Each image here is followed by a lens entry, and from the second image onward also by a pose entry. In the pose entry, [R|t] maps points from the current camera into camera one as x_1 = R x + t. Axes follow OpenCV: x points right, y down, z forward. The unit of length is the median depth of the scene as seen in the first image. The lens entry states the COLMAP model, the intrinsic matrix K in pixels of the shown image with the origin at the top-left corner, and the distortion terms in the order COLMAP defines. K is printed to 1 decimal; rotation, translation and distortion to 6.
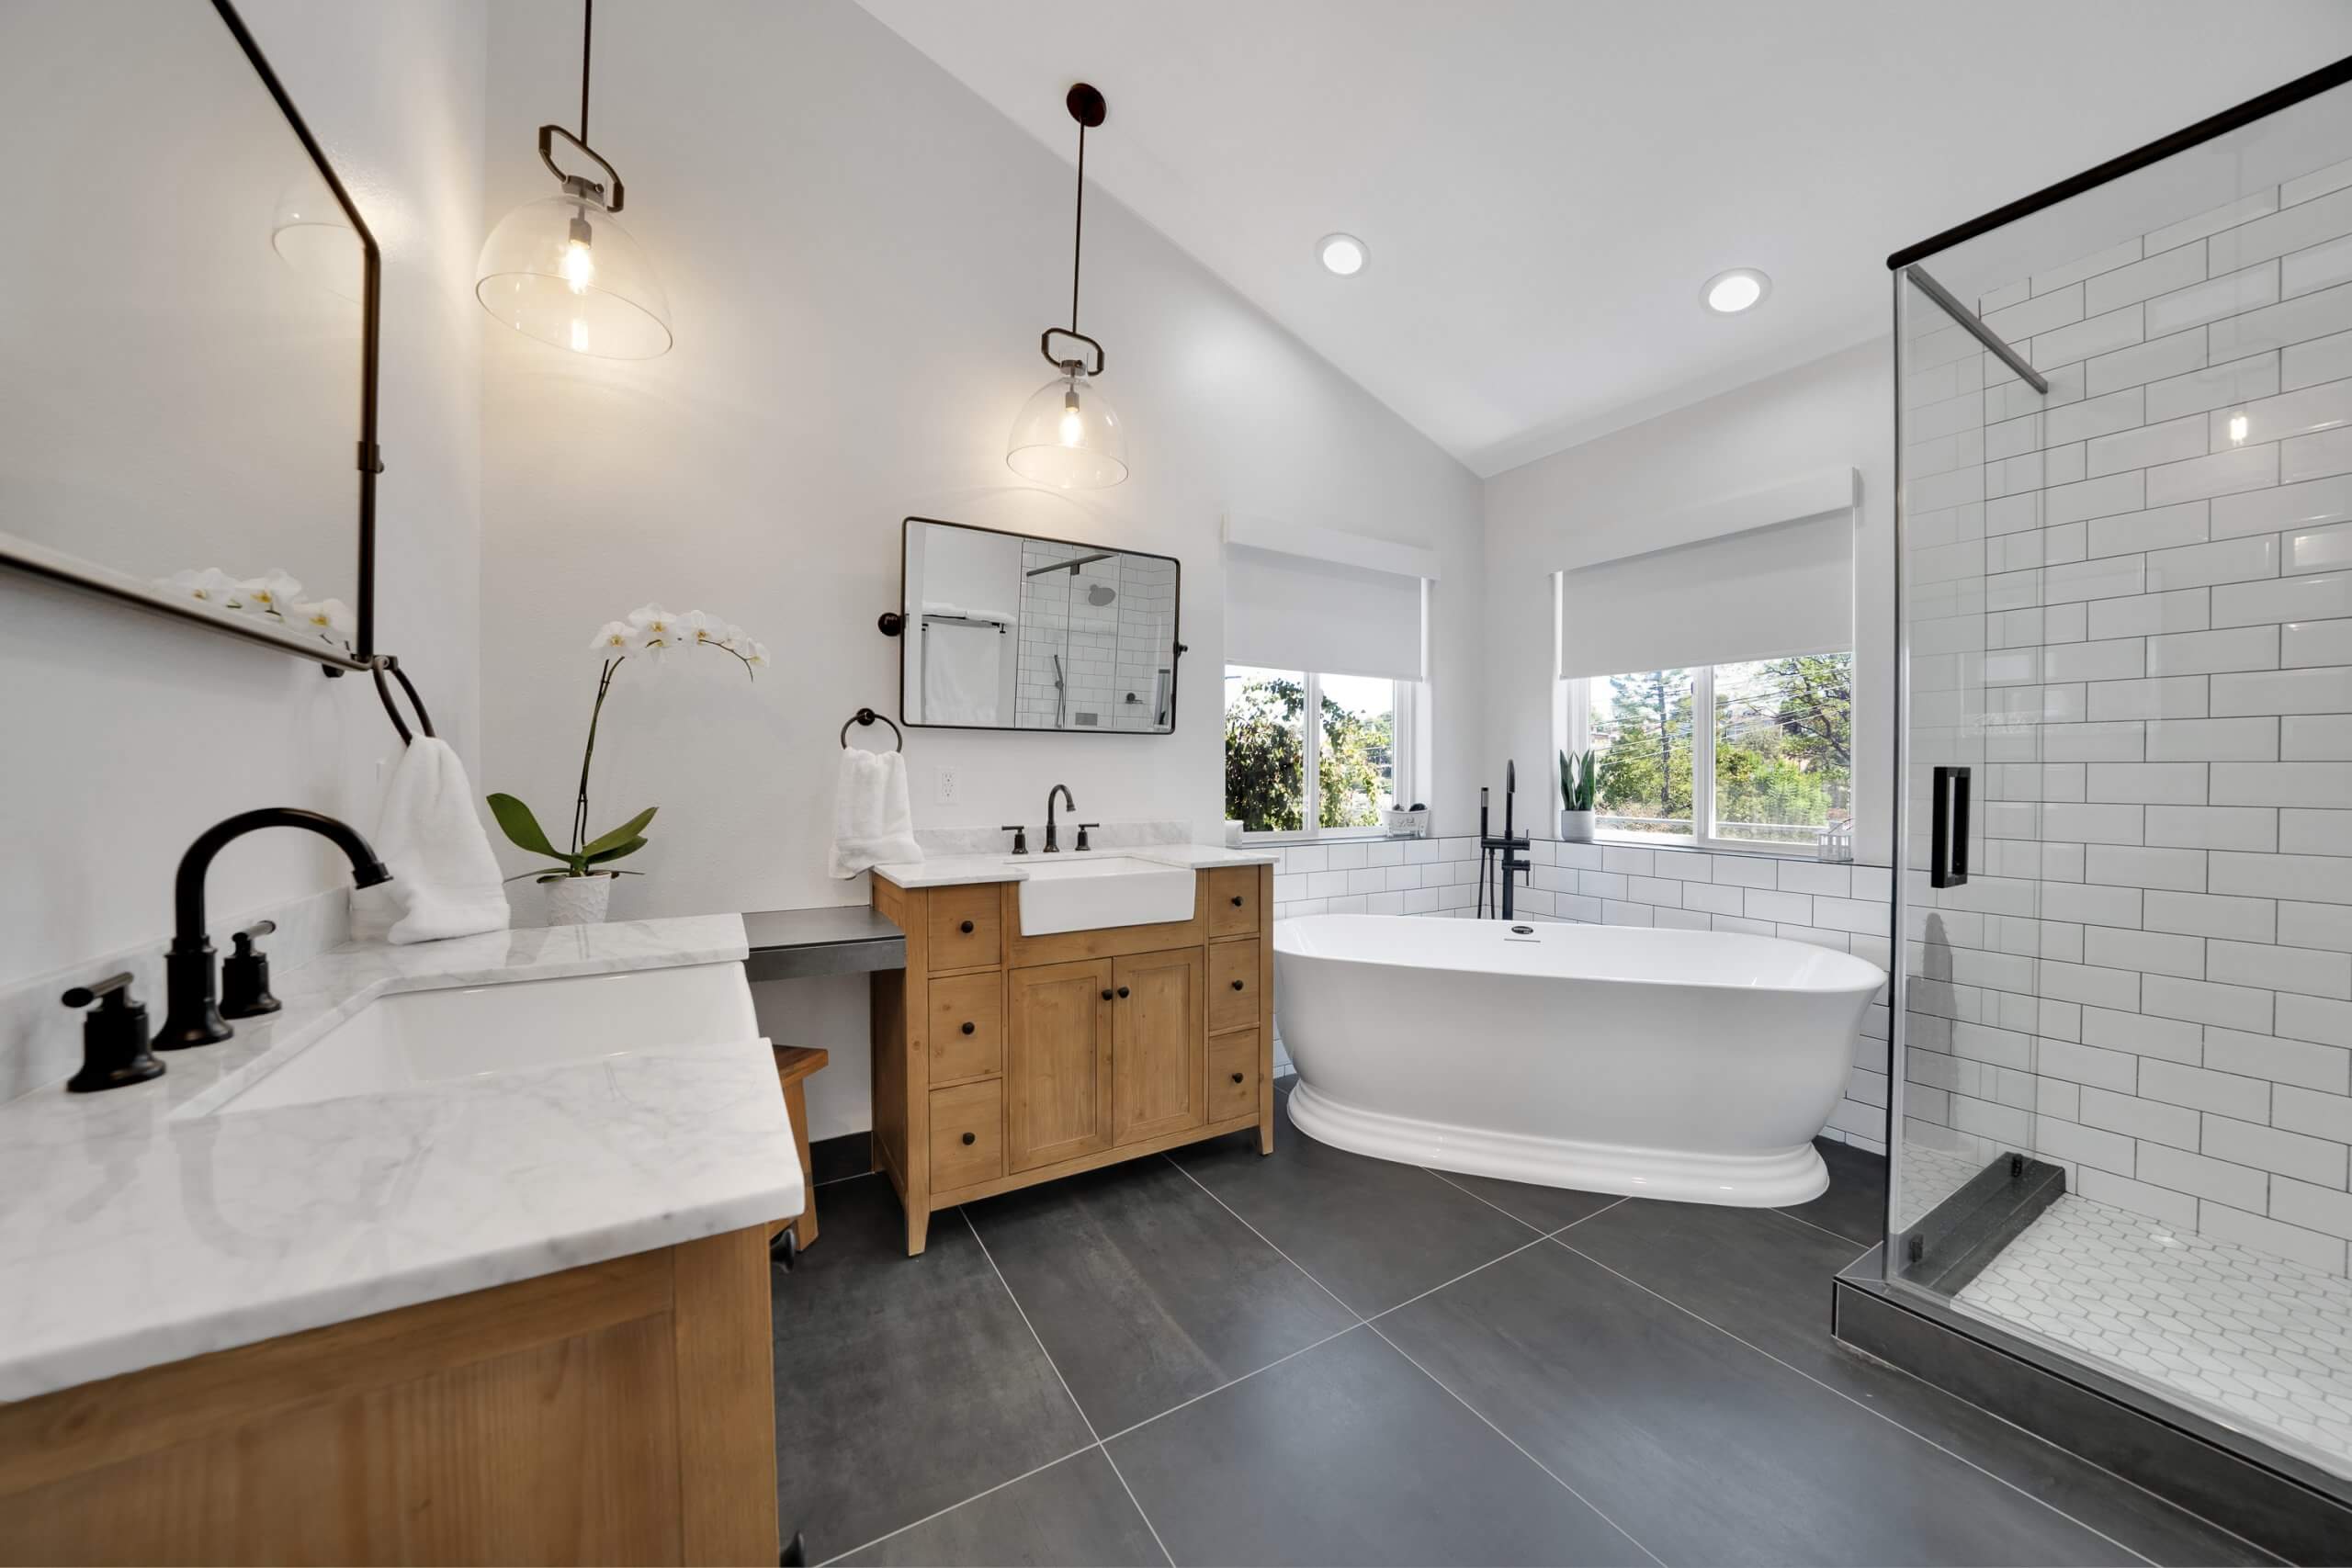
lens RADIAL K [[822.5, 0, 1190.4], [0, 822.5, 780.3], [0, 0, 1]] dist [-0.025838, 0.002543]
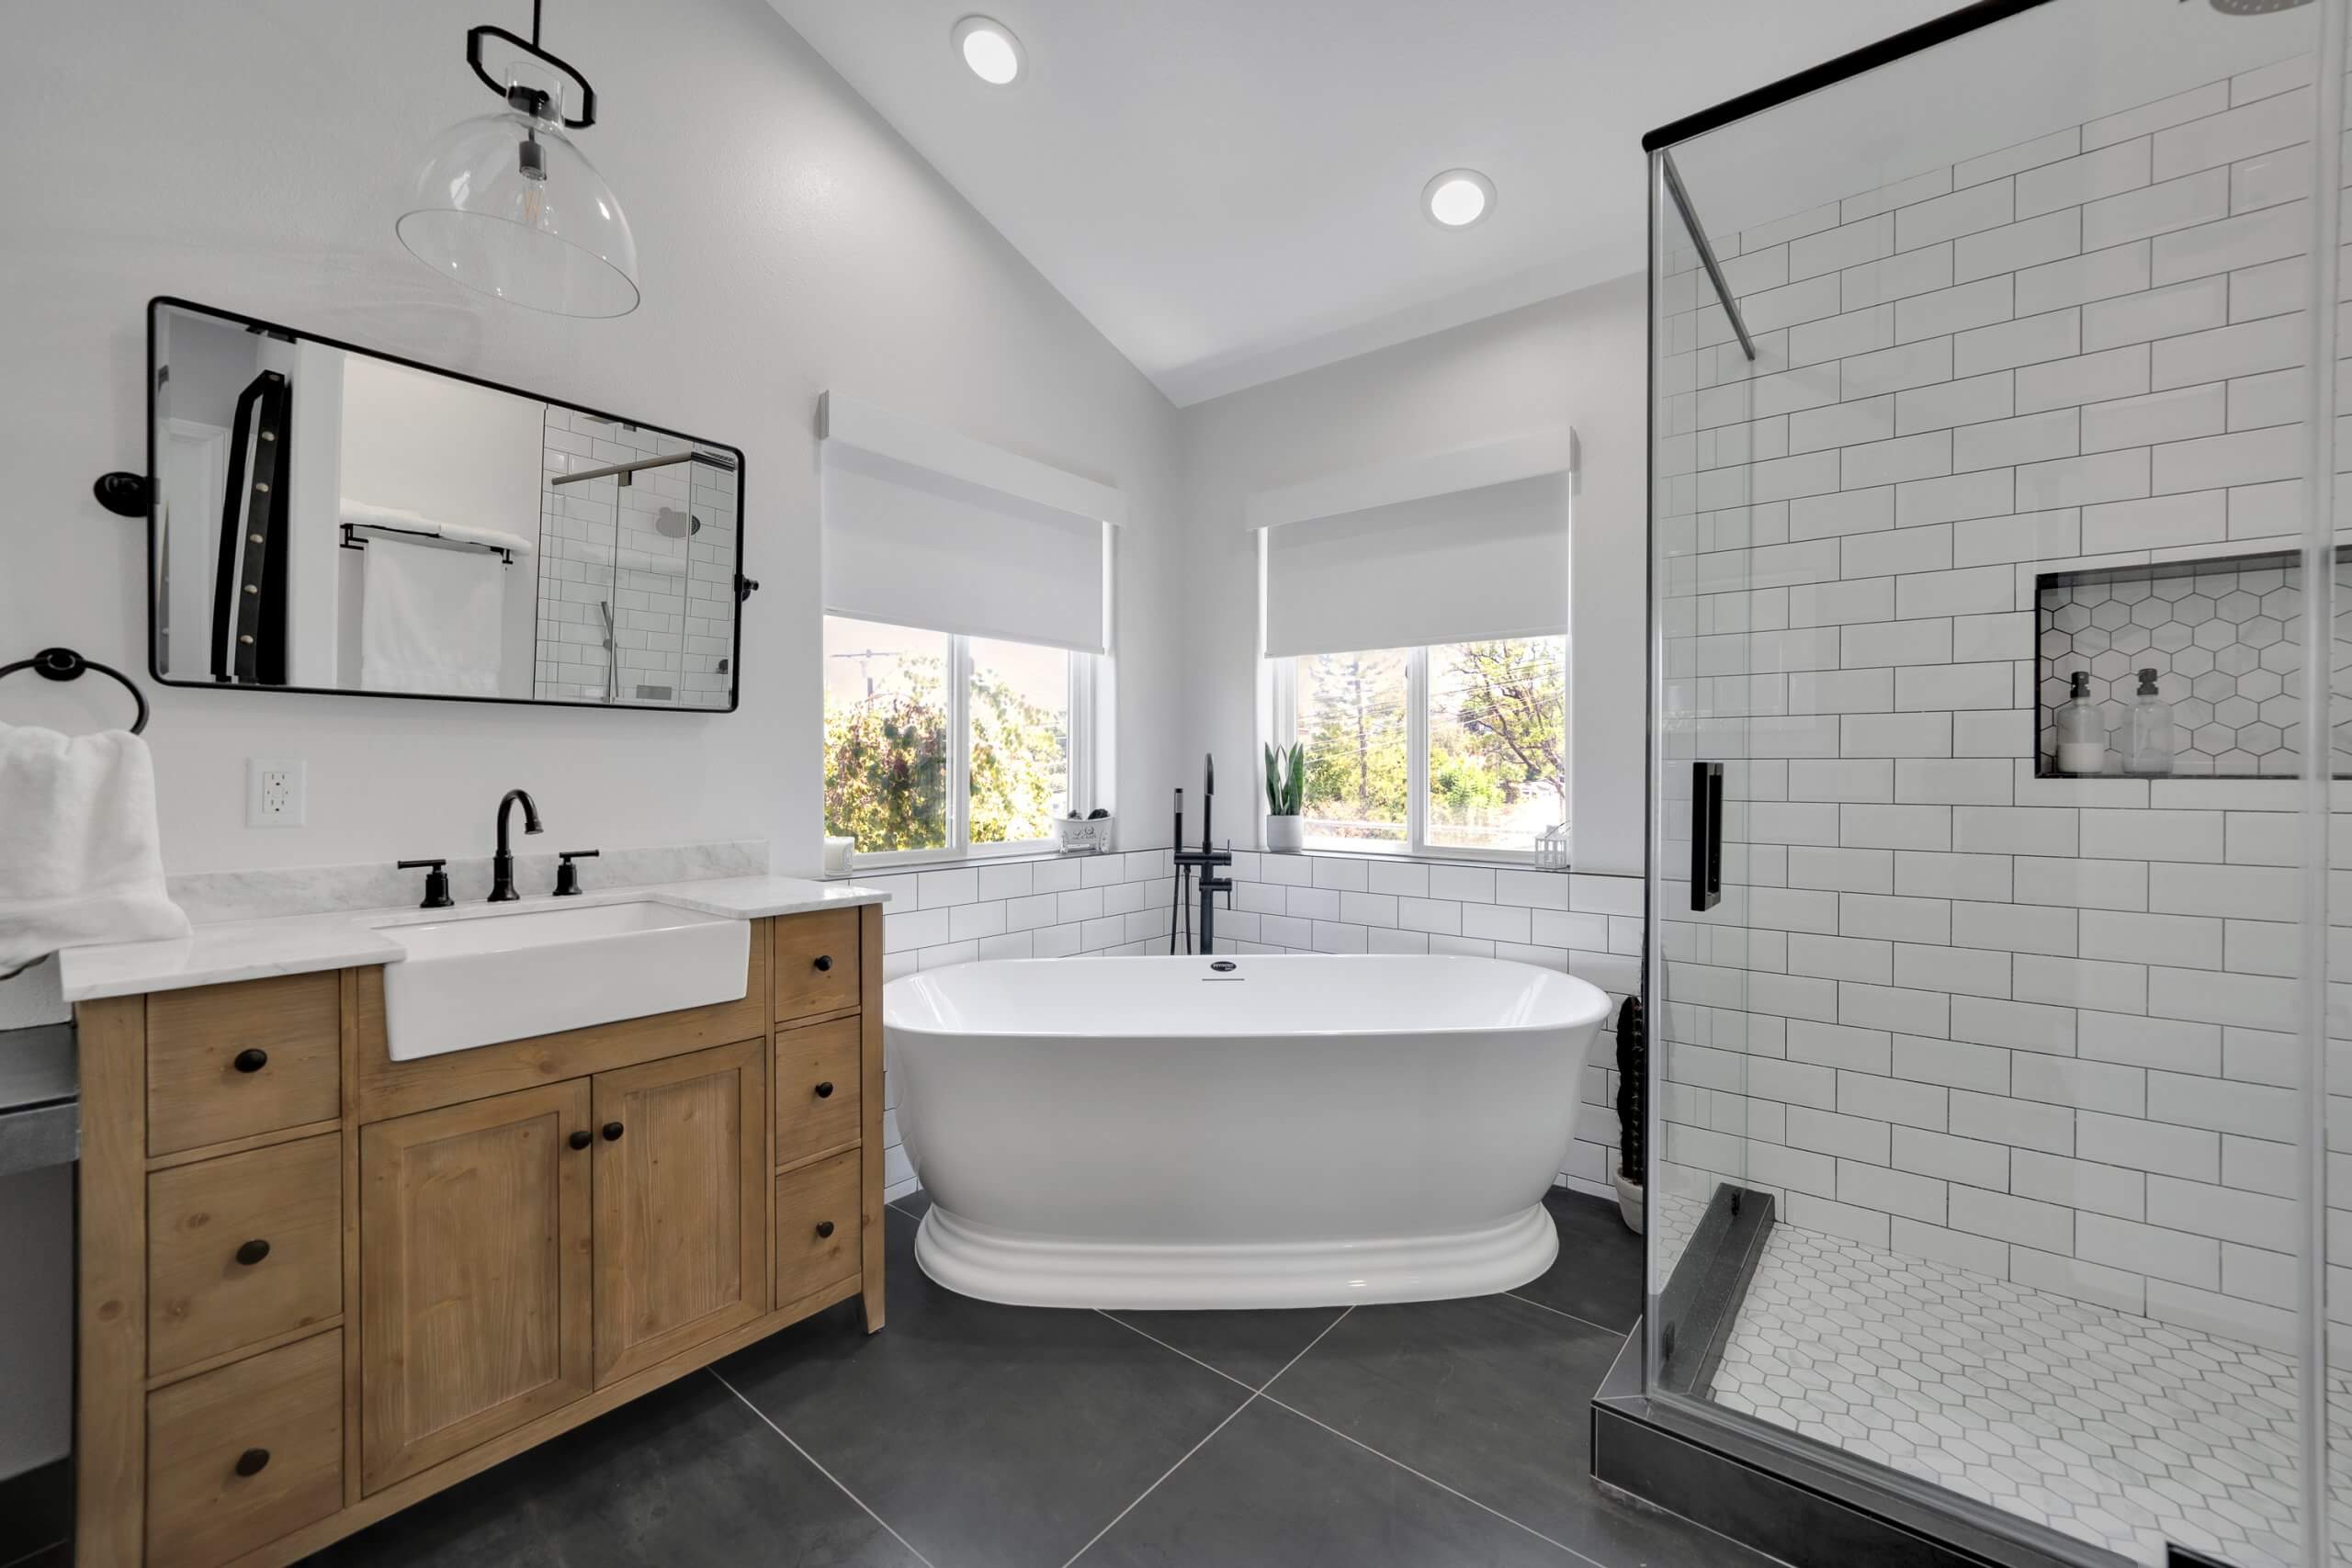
lens RADIAL K [[941.4, 0, 1195.1], [0, 941.4, 776.9], [0, 0, 1]] dist [-0.007979, 0.003599]
pose [[0.938344, -0.003367, 0.345686, 0.072867], [0.003883, 0.999992, -0.000800, -0.002071], [-0.345681, 0.002093, 0.938350, 0.170901]]
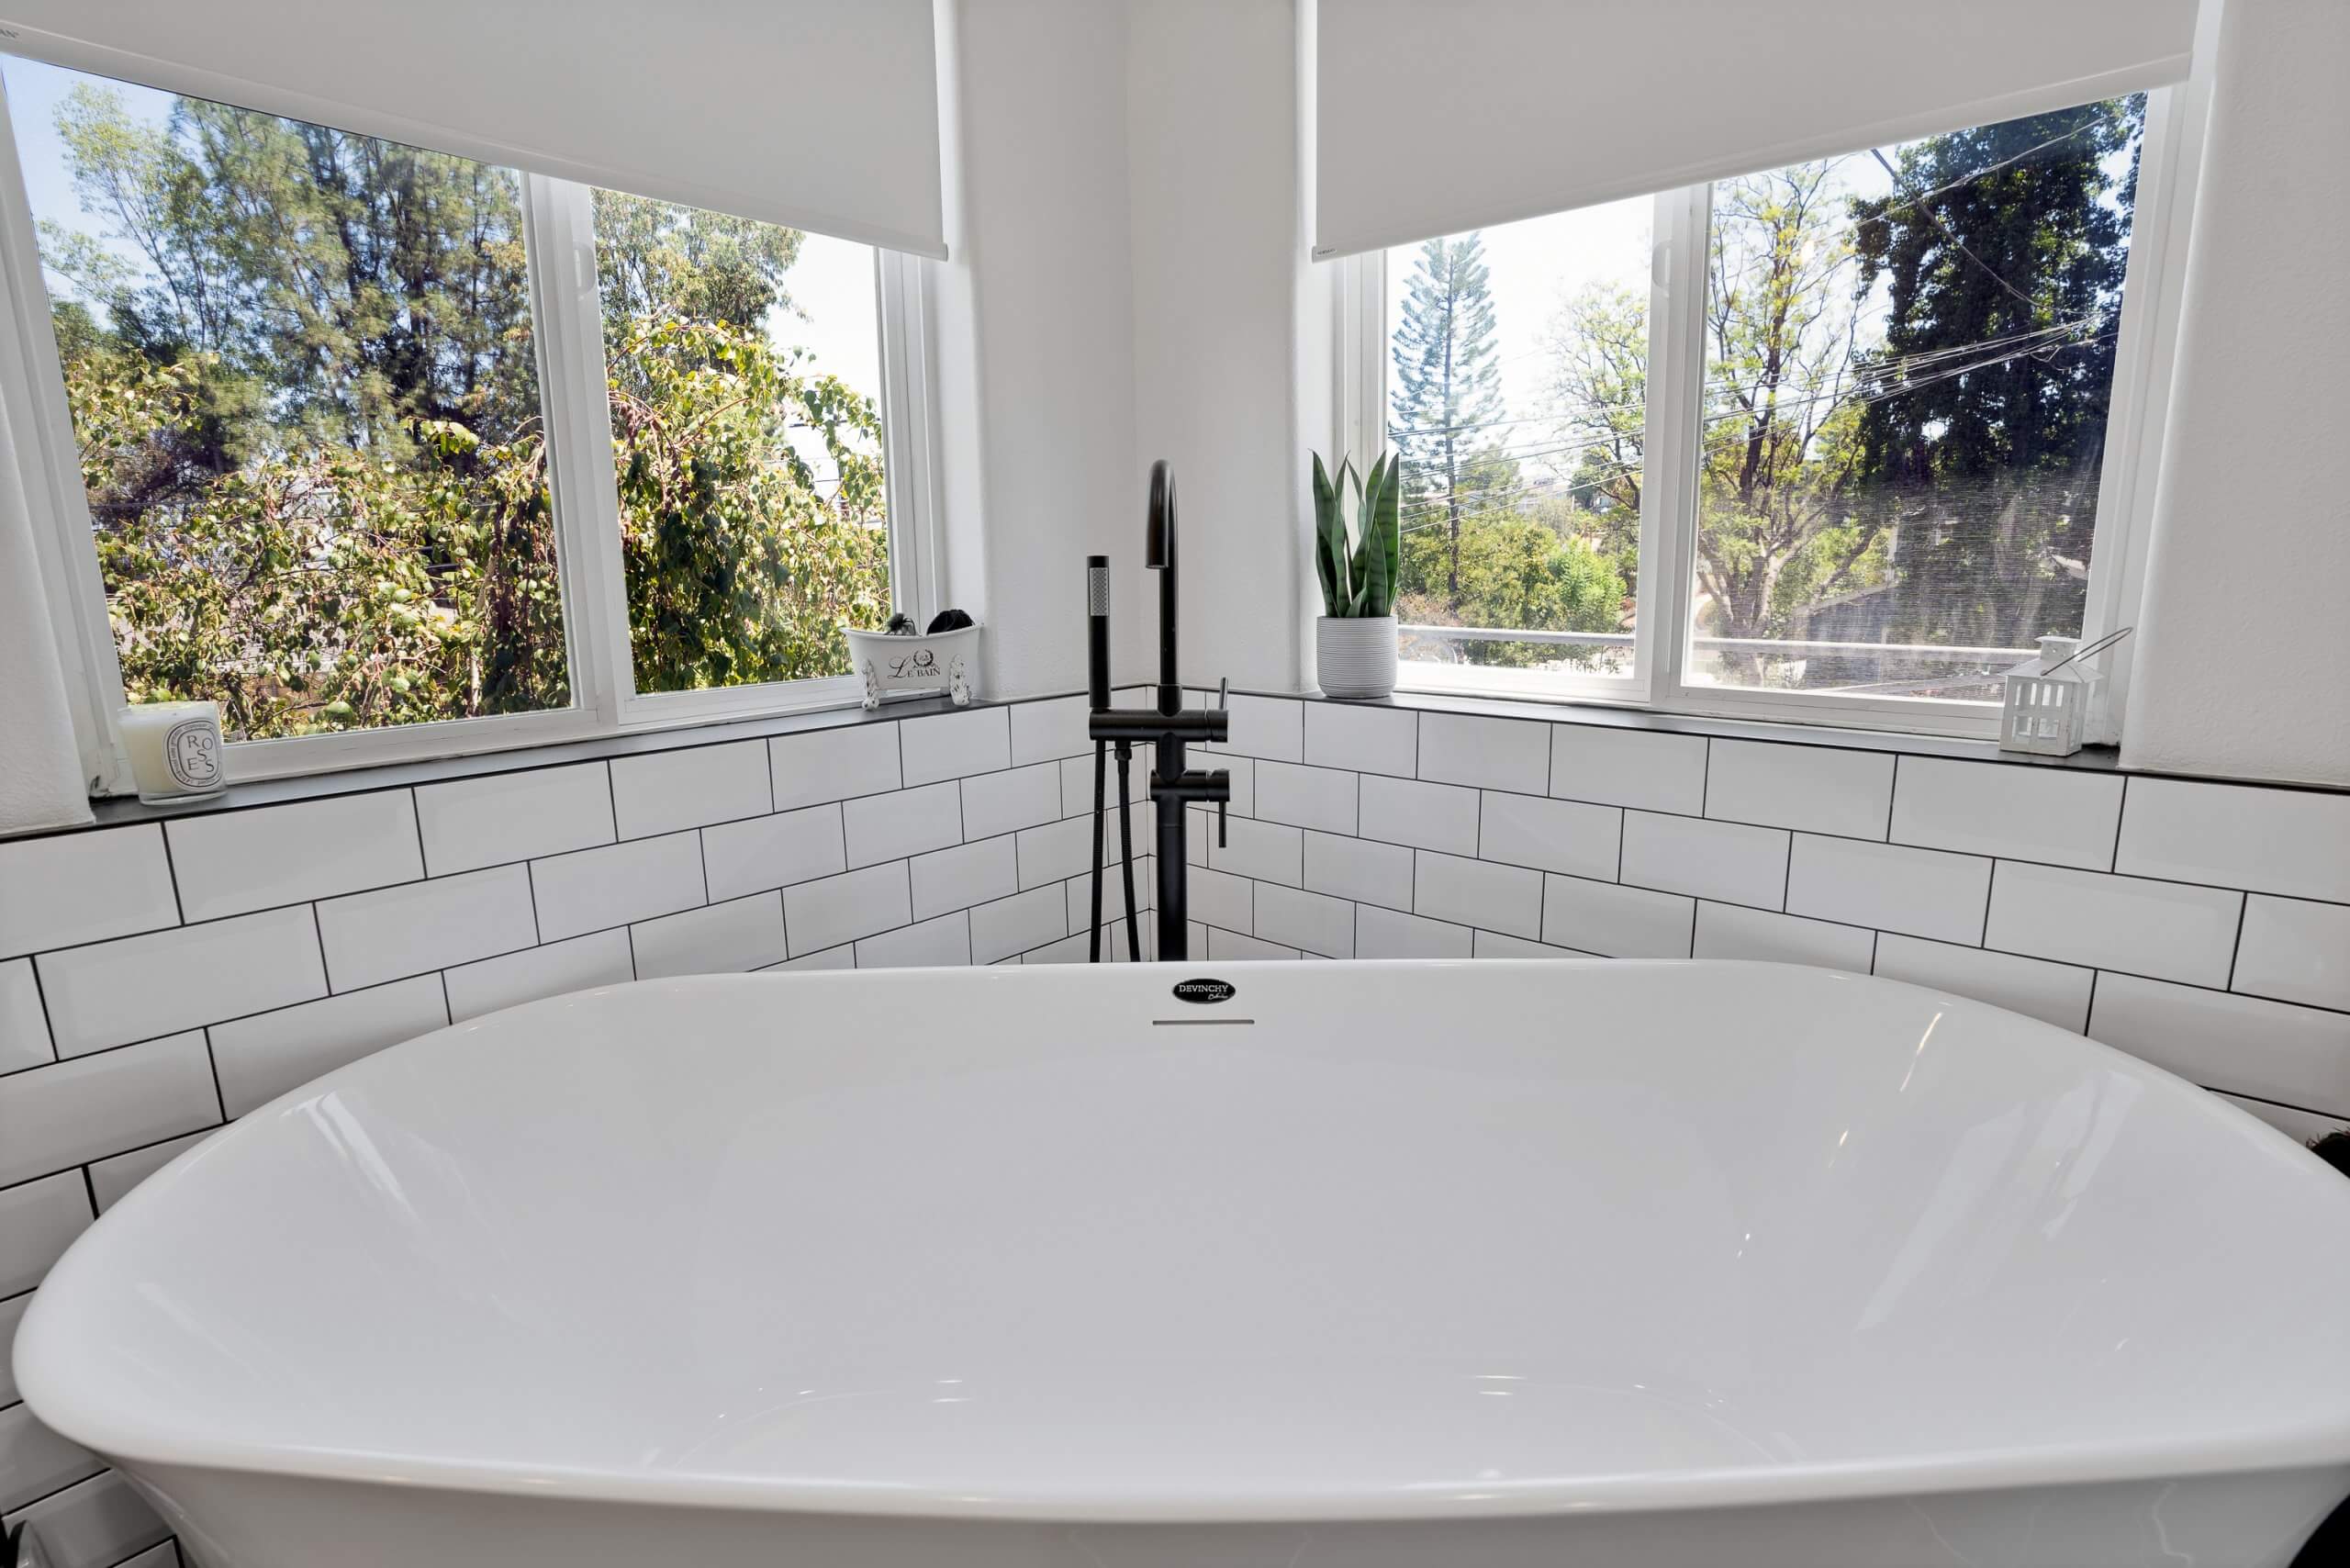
lens RADIAL K [[1092.2, 0, 1189.6], [0, 1092.2, 785.5], [0, 0, 1]] dist [-0.055425, 0.014884]
pose [[0.955109, -0.076985, 0.286075, 0.328772], [0.021189, 0.980924, 0.193231, 0.018782], [-0.295494, -0.178495, 0.938522, 0.706333]]
